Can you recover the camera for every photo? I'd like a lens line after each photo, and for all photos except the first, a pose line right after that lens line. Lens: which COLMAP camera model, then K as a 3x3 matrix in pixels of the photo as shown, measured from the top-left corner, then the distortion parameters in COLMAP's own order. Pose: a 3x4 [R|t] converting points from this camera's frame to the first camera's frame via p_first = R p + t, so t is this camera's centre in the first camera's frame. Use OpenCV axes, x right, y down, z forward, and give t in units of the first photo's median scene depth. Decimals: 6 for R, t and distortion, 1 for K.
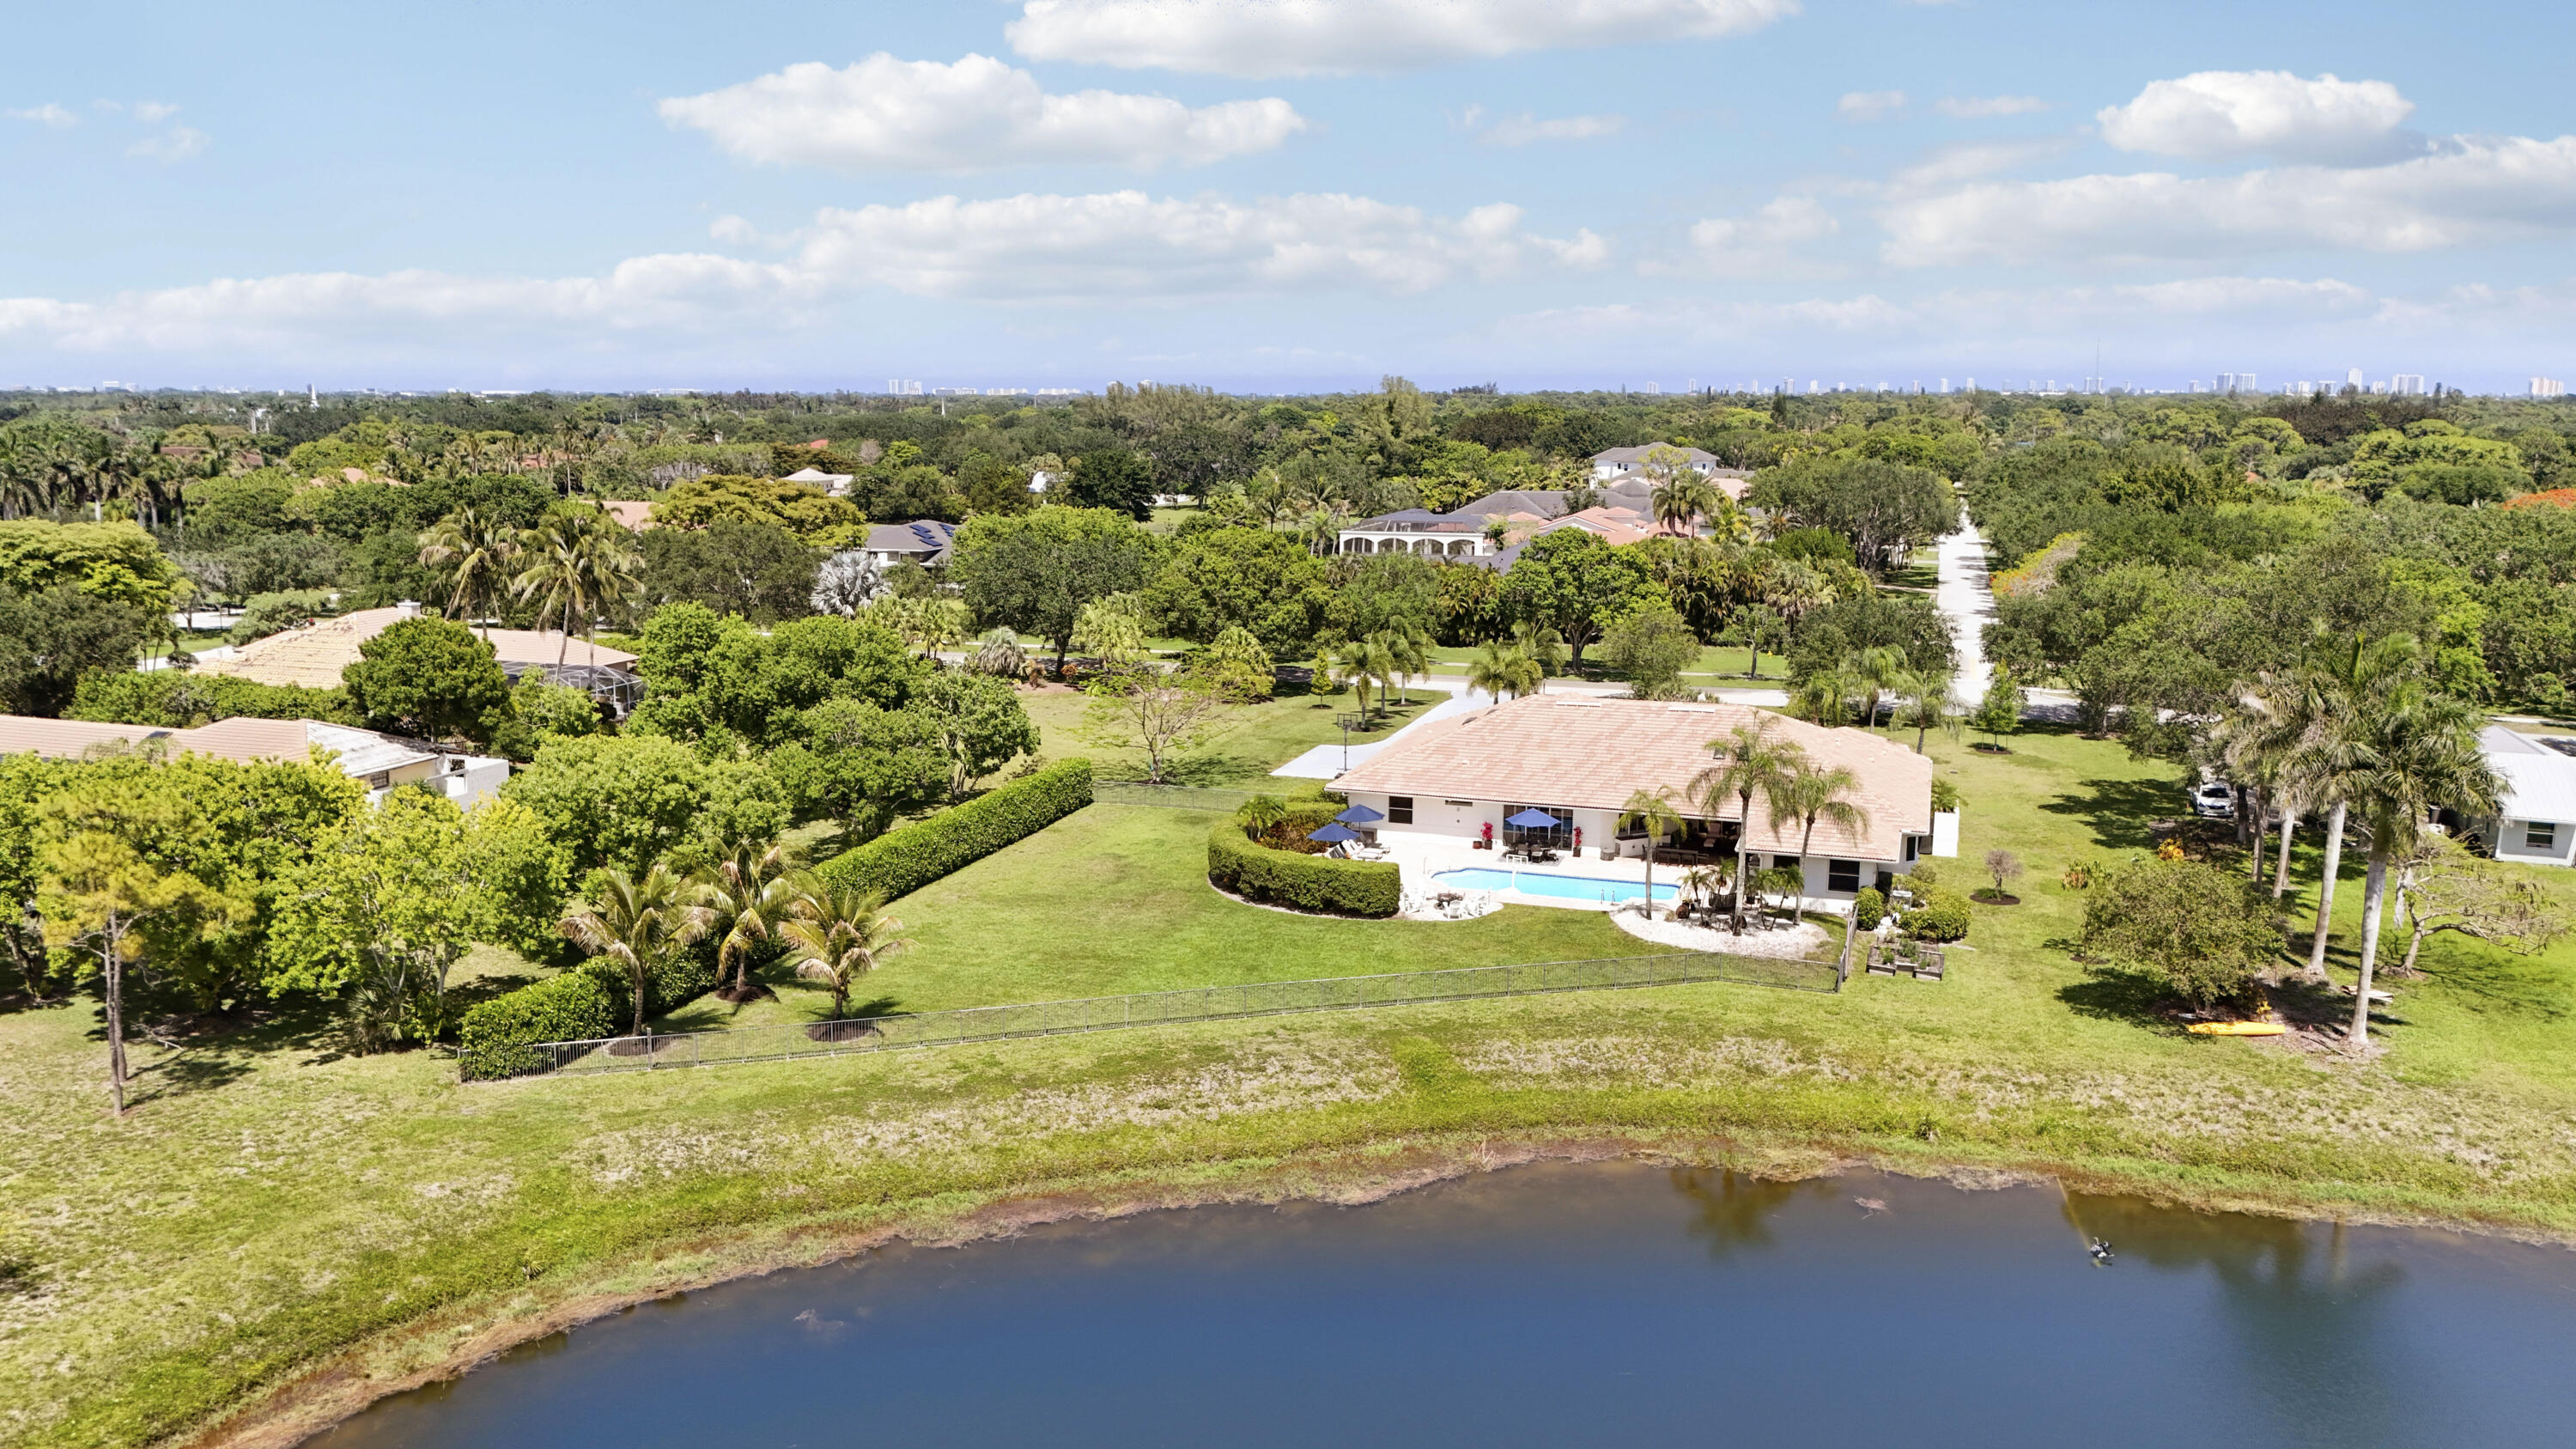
lens RADIAL K [[1758.2, 0, 1284.2], [0, 1758.2, 719.6], [0, 0, 1]] dist [0.034547, -0.001862]
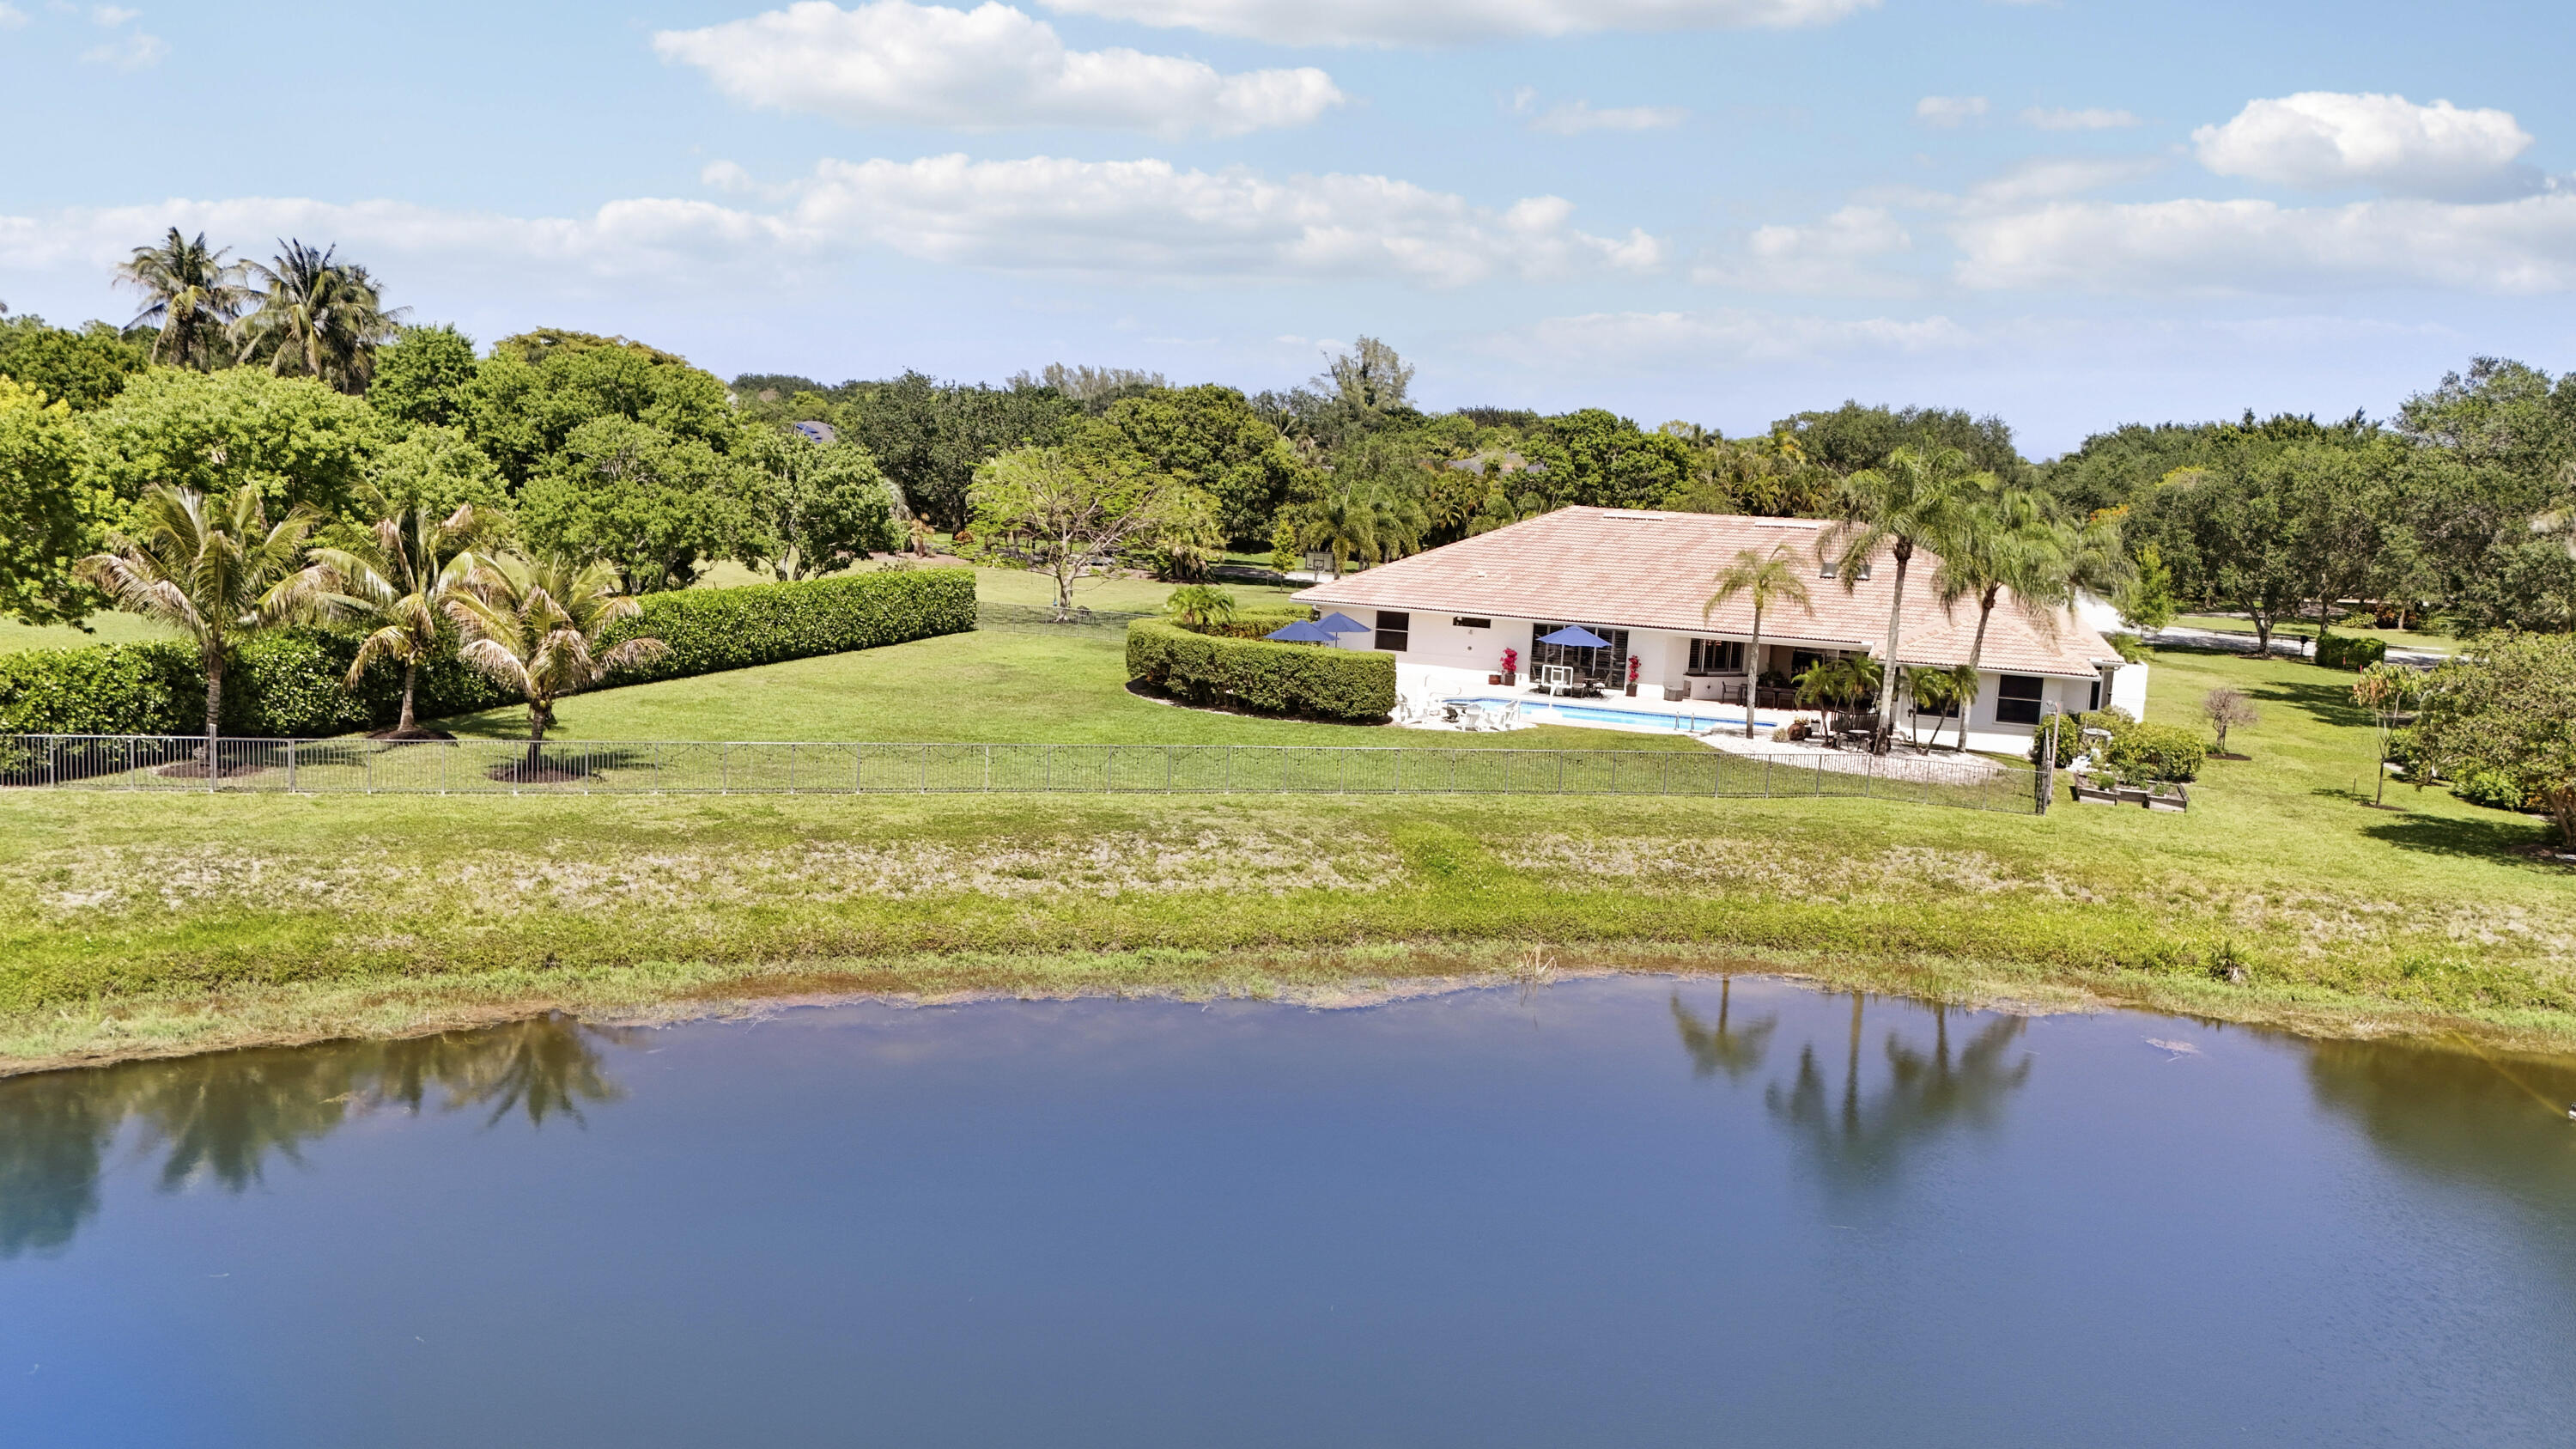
lens RADIAL K [[1937.7, 0, 1280.9], [0, 1937.7, 719.4], [0, 0, 1]] dist [0.037274, -0.011976]
pose [[0.998485, 0.047225, 0.028244, -0.001633], [-0.046363, 0.998461, -0.030426, 0.170319], [-0.029638, 0.029070, 0.999138, 0.287150]]
